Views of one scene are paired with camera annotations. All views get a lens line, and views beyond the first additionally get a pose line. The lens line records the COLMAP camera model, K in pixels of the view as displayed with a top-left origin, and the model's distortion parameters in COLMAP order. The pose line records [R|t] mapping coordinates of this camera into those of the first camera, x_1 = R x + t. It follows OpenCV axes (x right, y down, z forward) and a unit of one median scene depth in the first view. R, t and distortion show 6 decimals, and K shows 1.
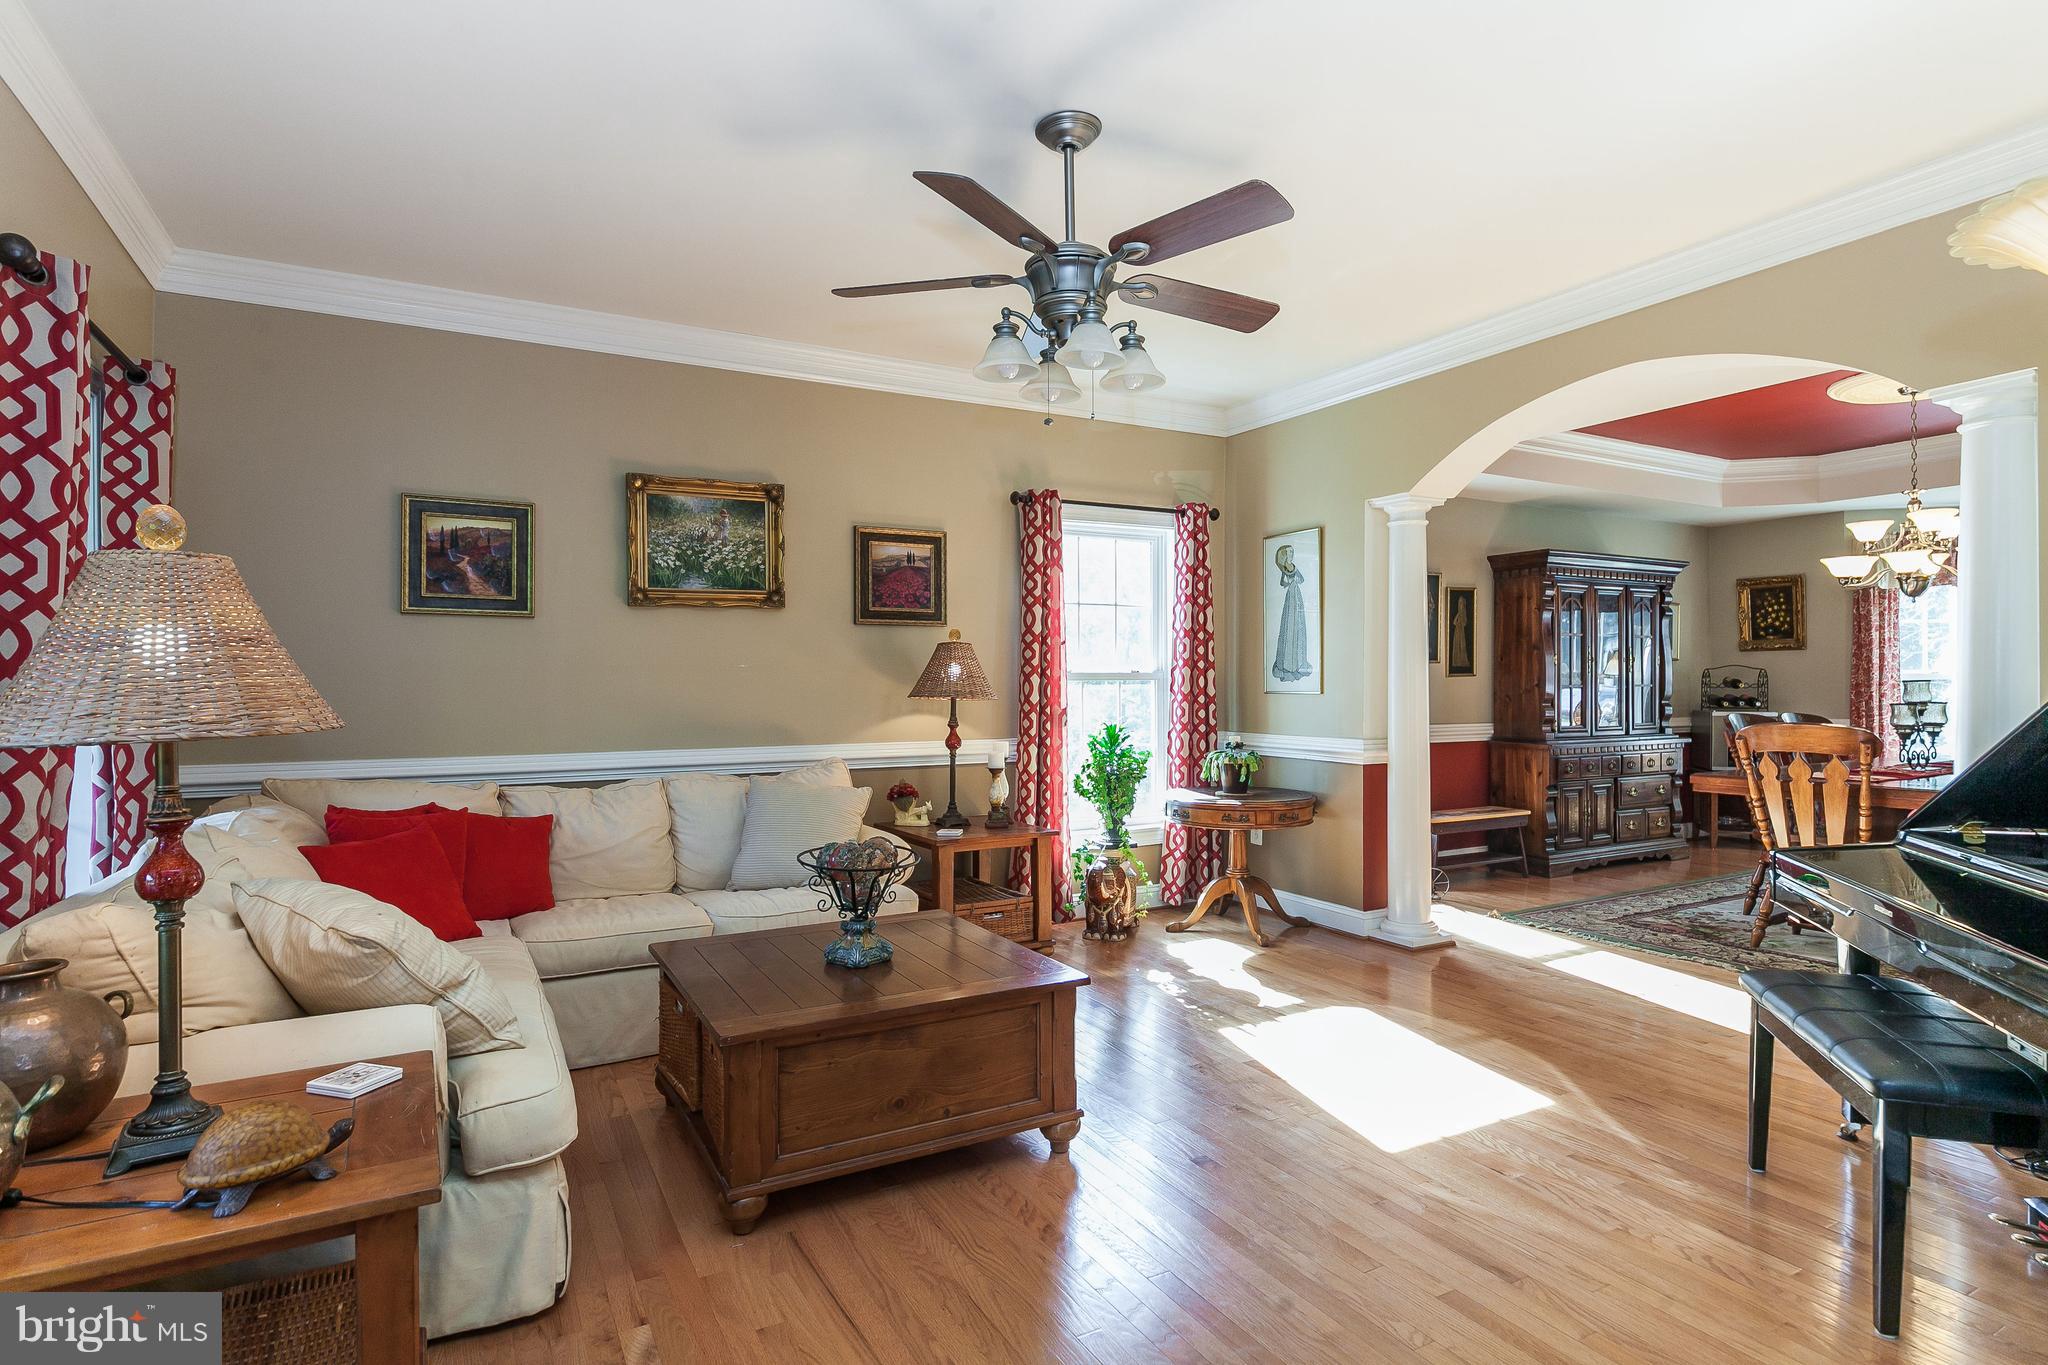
lens RADIAL K [[1034.0, 0, 1017.5], [0, 1034.0, 688.4], [0, 0, 1]] dist [0.006320, 0.001061]
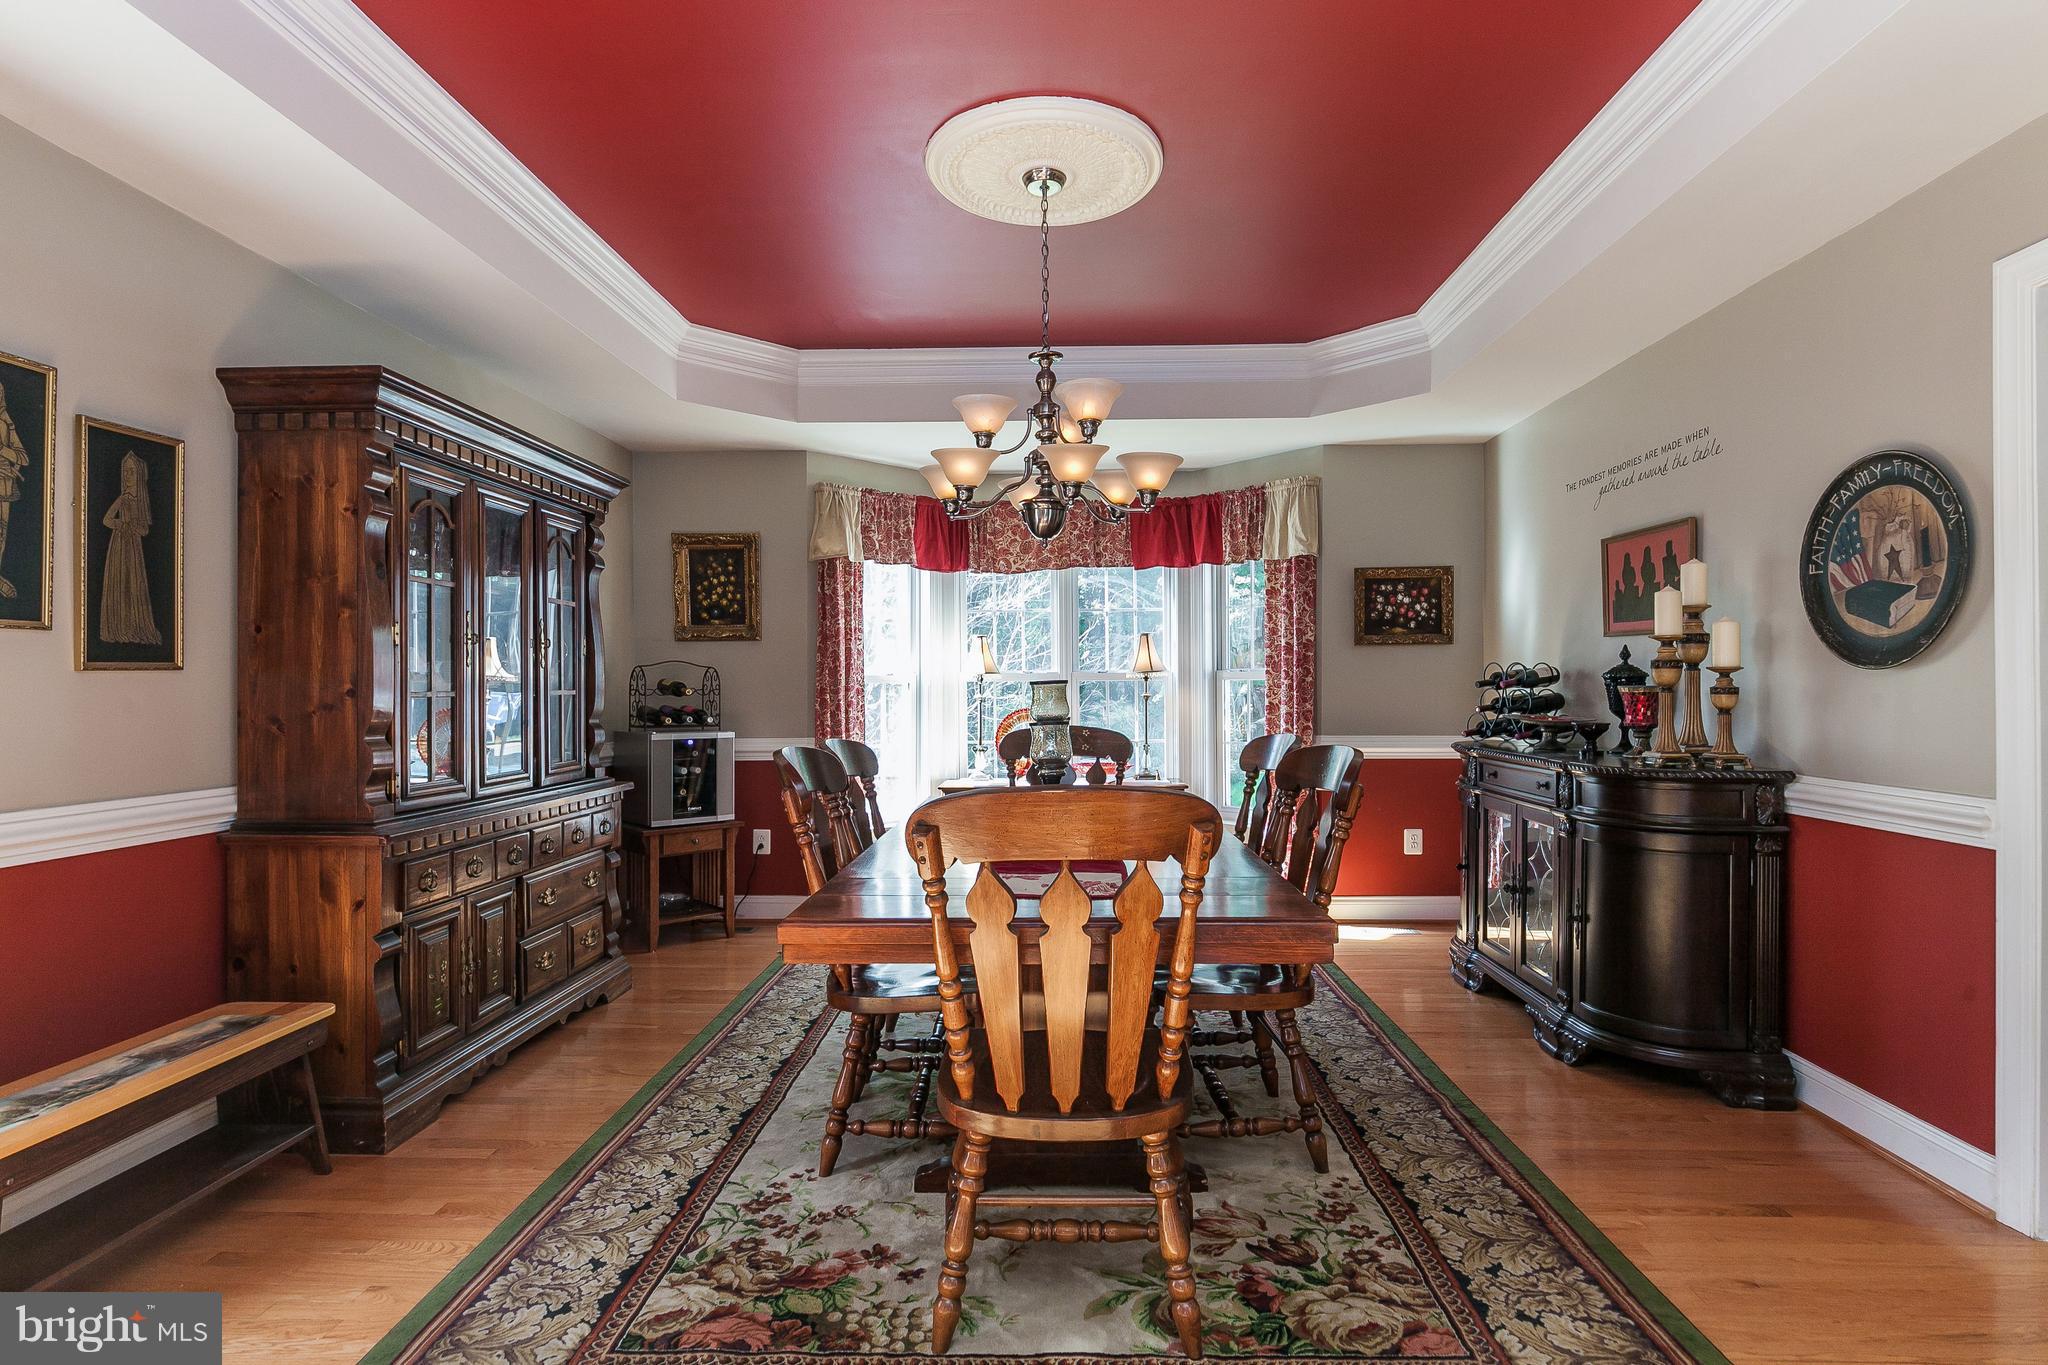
lens RADIAL K [[1034.0, 0, 1026.2], [0, 1034.0, 690.4], [0, 0, 1]] dist [0.006320, 0.001061]
pose [[0.511323, -0.001813, 0.859387, 0.259592], [0.004027, 0.999992, -0.000286, -0.002773], [-0.859379, 0.003607, 0.511326, 0.509313]]
